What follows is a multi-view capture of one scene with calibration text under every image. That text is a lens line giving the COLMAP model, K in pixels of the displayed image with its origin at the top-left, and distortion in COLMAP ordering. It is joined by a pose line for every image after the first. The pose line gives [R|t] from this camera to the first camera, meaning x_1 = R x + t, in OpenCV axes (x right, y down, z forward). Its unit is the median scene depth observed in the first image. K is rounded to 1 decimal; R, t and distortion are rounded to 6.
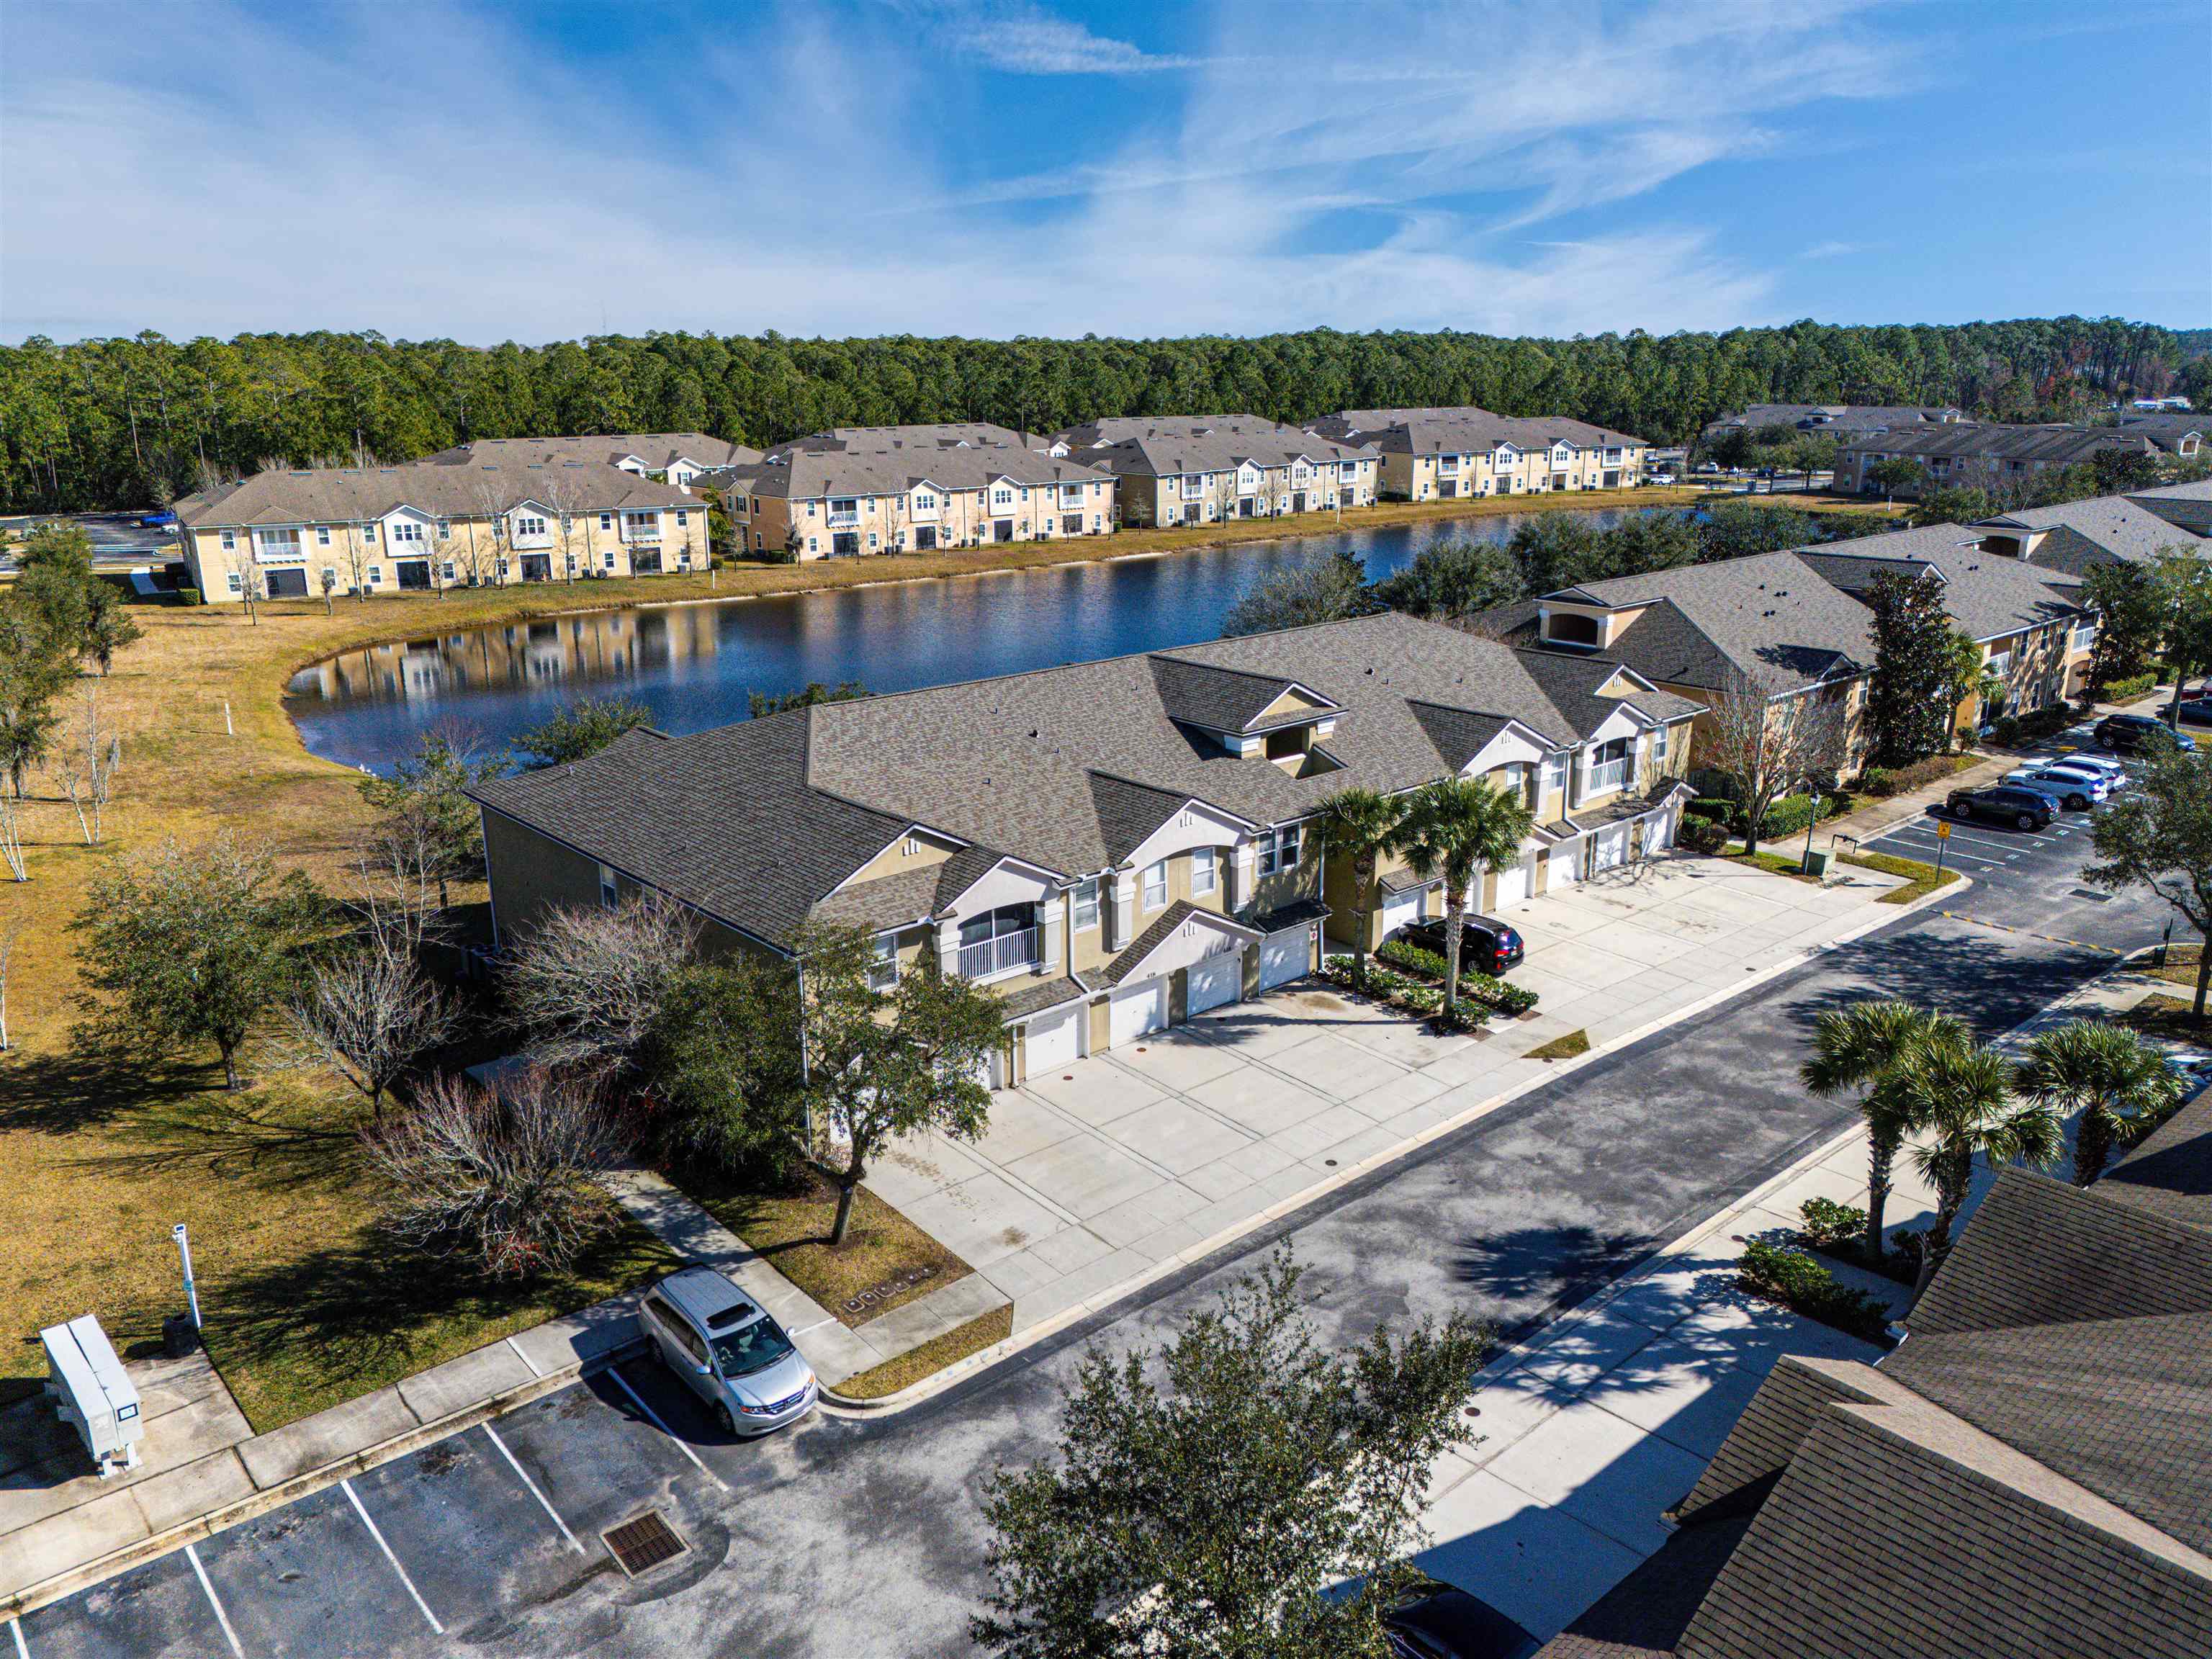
lens RADIAL K [[1656.6, 0, 1106.0], [0, 1656.6, 829.5], [0, 0, 1]] dist [0.067202, -0.065397]
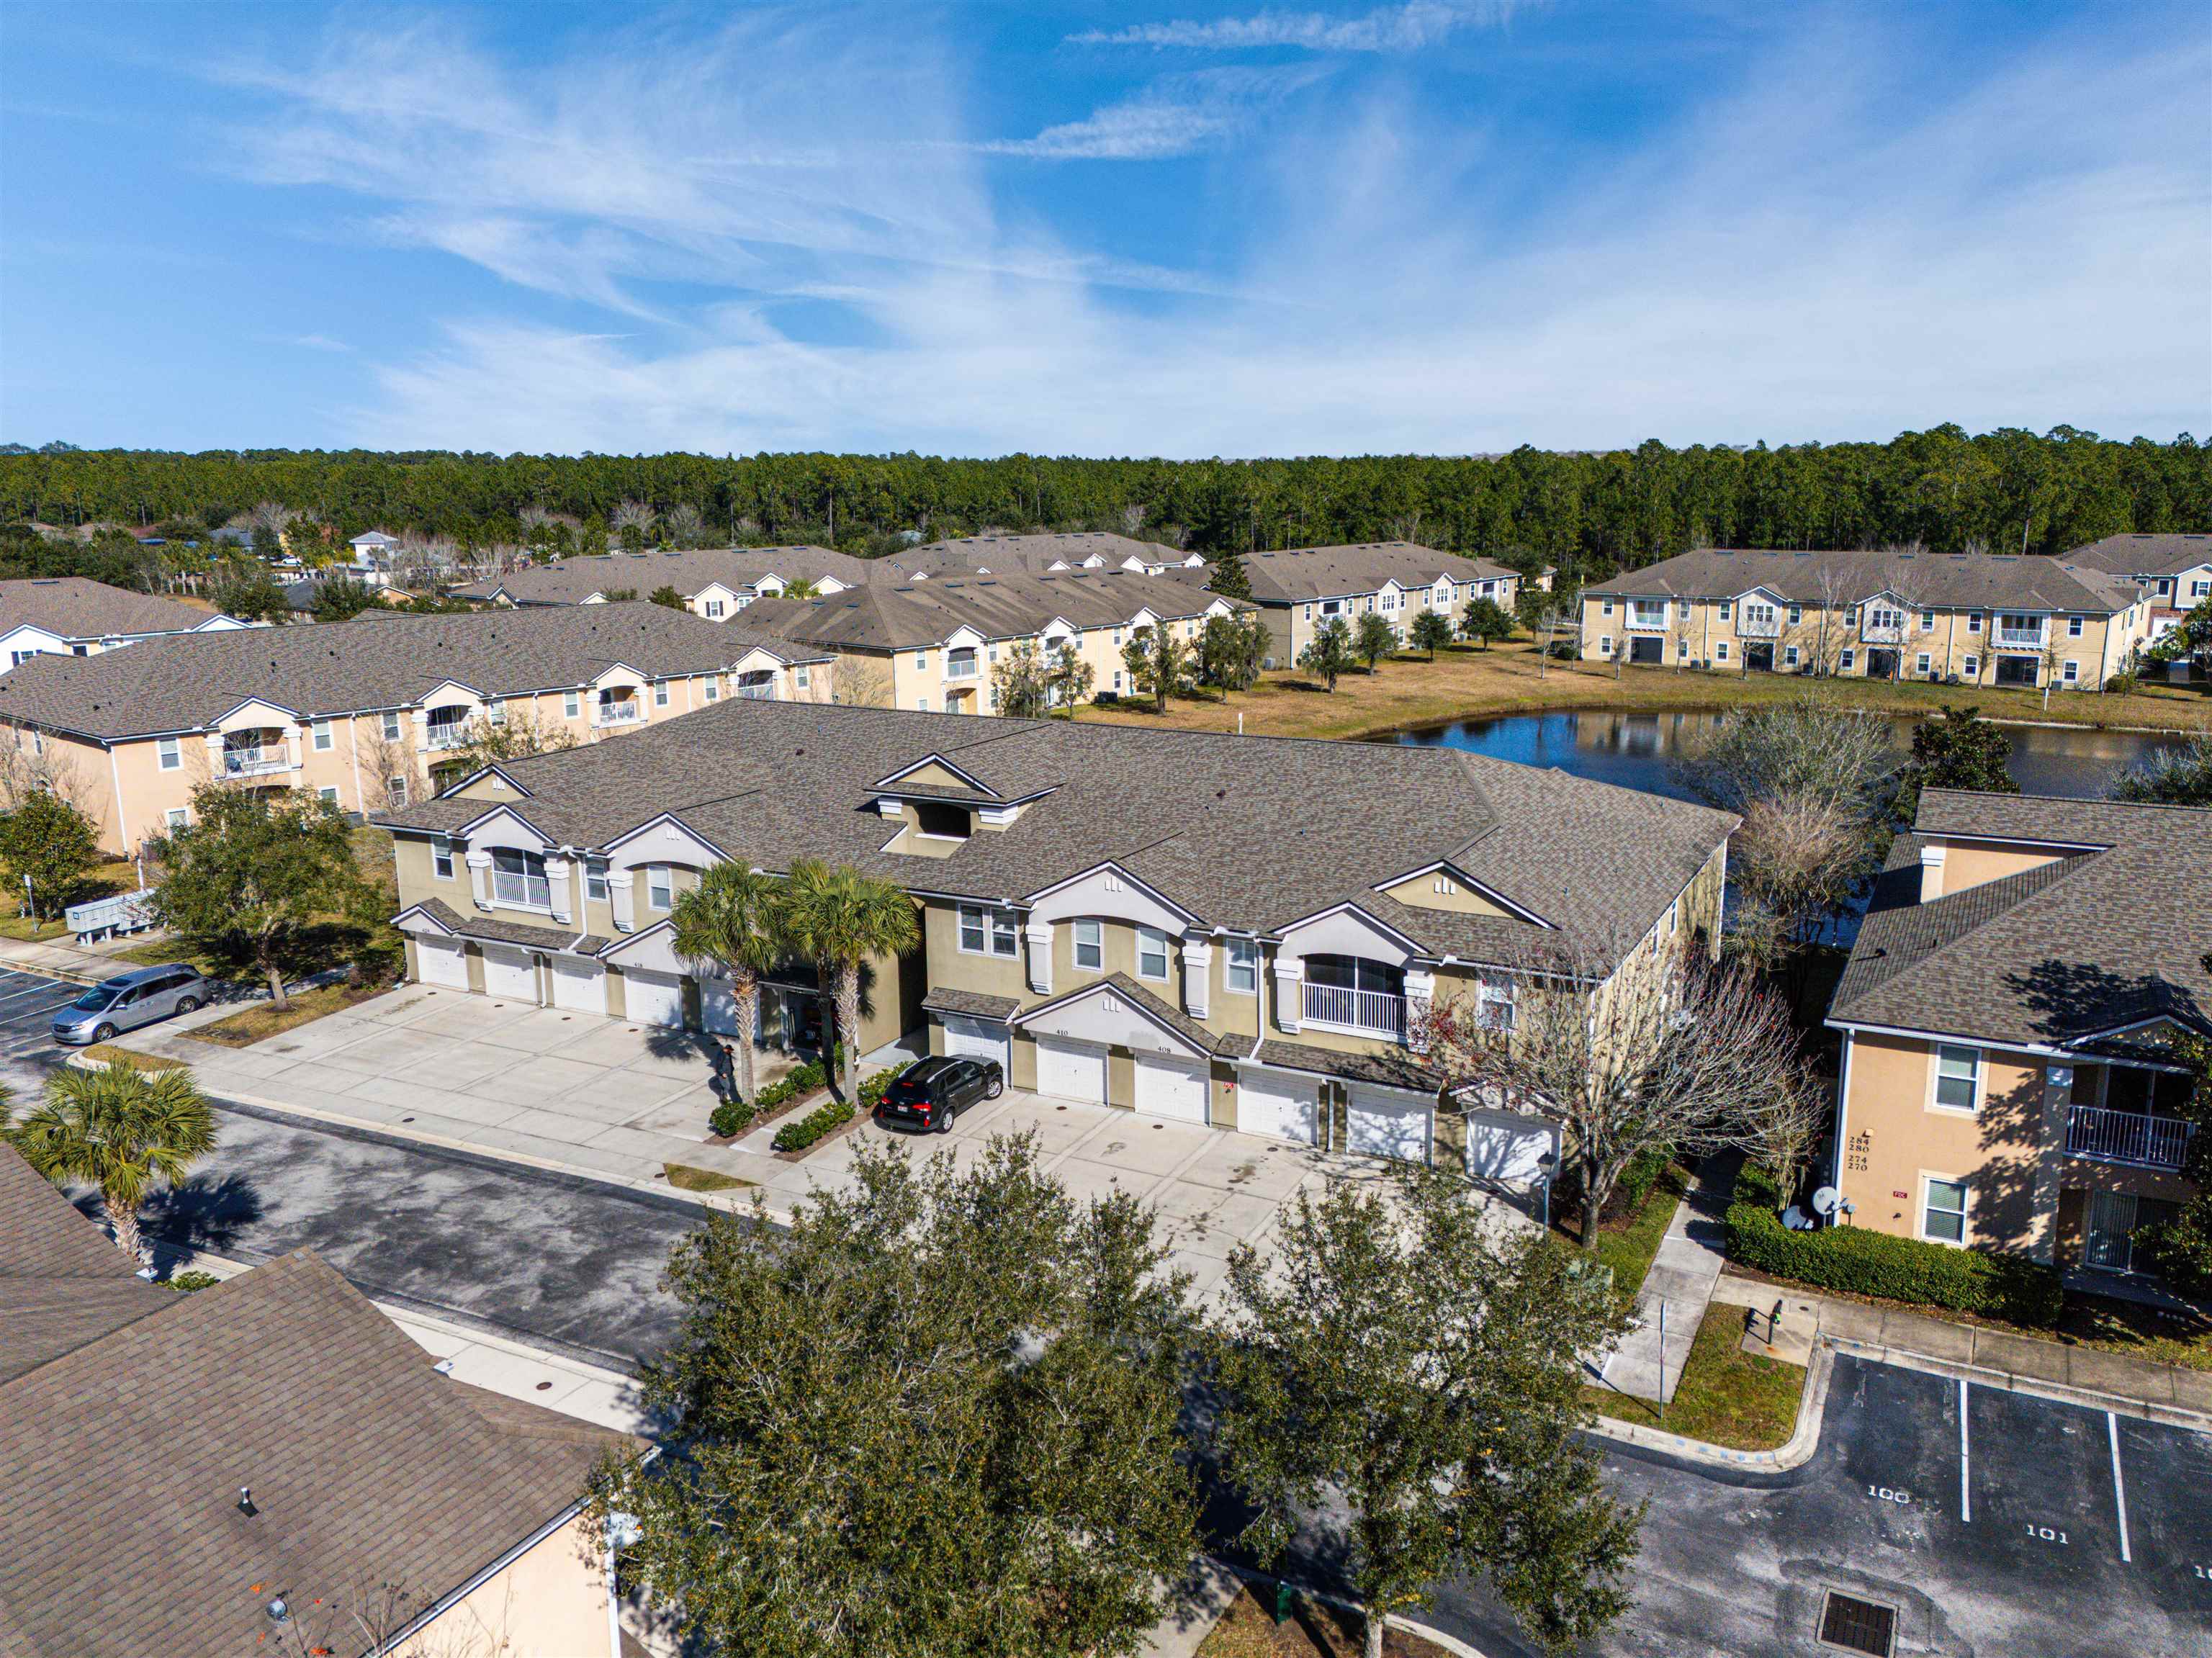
lens RADIAL K [[1656.4, 0, 1106.0], [0, 1656.4, 829.0], [0, 0, 1]] dist [0.067202, -0.065397]
pose [[0.369765, 0.201030, -0.907117, 0.382846], [-0.252726, 0.961263, 0.110012, -0.067100], [0.894094, 0.188573, 0.406247, 0.278515]]
